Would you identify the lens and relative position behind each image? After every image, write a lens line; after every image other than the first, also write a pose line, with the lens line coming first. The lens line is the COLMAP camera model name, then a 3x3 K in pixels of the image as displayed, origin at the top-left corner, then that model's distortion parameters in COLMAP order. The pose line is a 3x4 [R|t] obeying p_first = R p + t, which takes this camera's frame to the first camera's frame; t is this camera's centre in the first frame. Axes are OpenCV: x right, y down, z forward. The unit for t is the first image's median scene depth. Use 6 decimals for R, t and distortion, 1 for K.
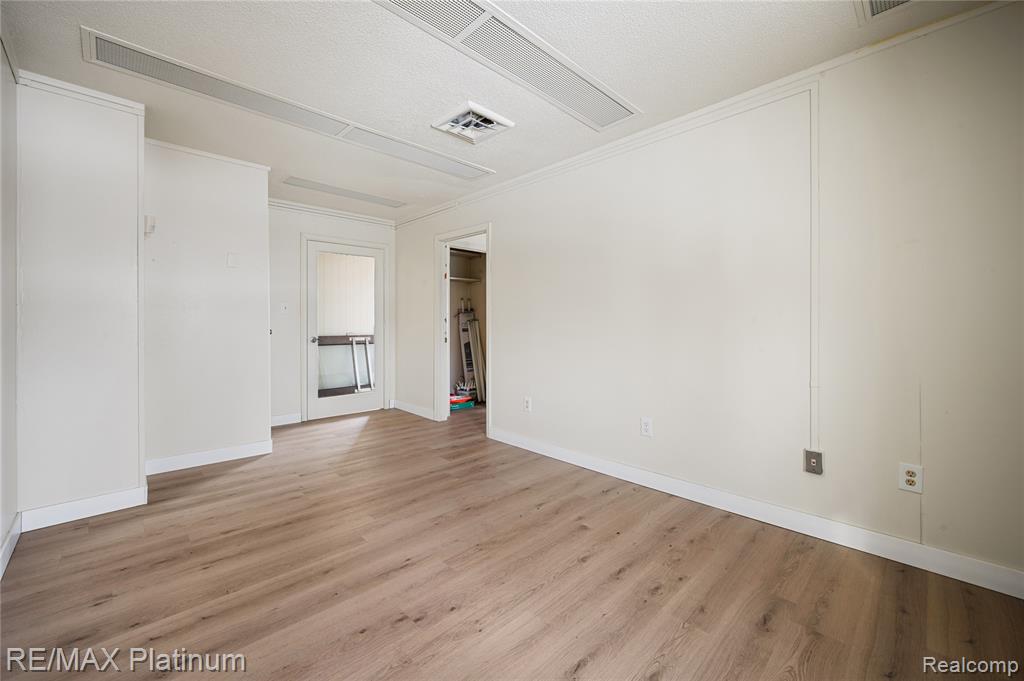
lens RADIAL K [[408.3, 0, 508.1], [0, 408.3, 323.8], [0, 0, 1]] dist [-0.000033, -0.000205]
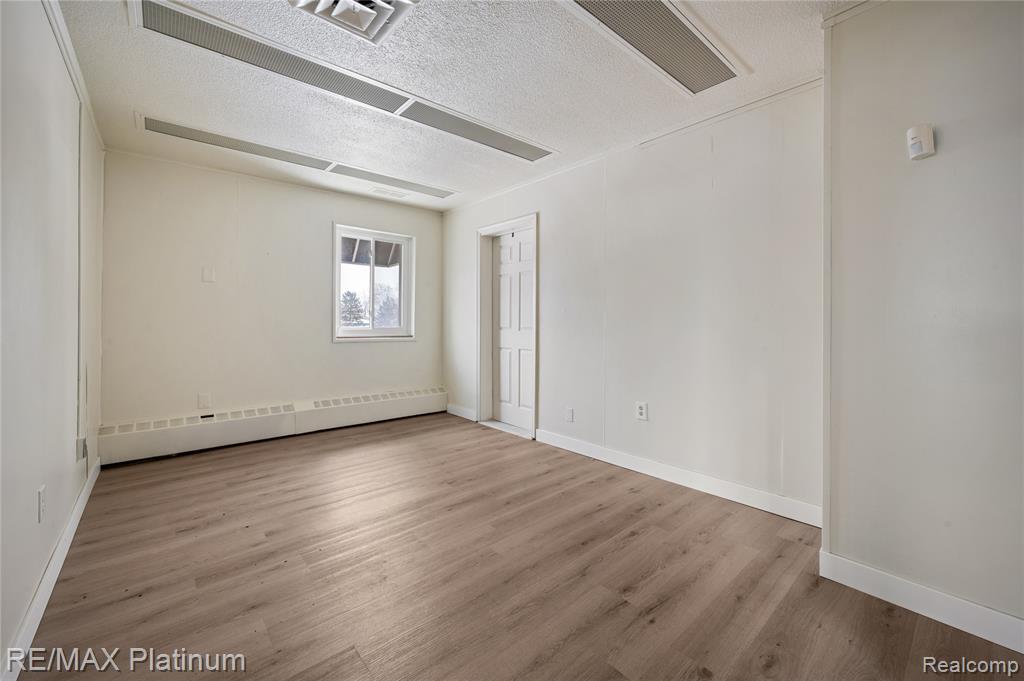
lens RADIAL K [[408.3, 0, 508.1], [0, 408.3, 323.8], [0, 0, 1]] dist [-0.000033, -0.000205]
pose [[-0.997899, -0.002149, 0.064757, -0.471026], [-0.001853, 0.999988, 0.004630, 0.003315], [-0.064766, 0.004500, -0.997890, 2.088832]]
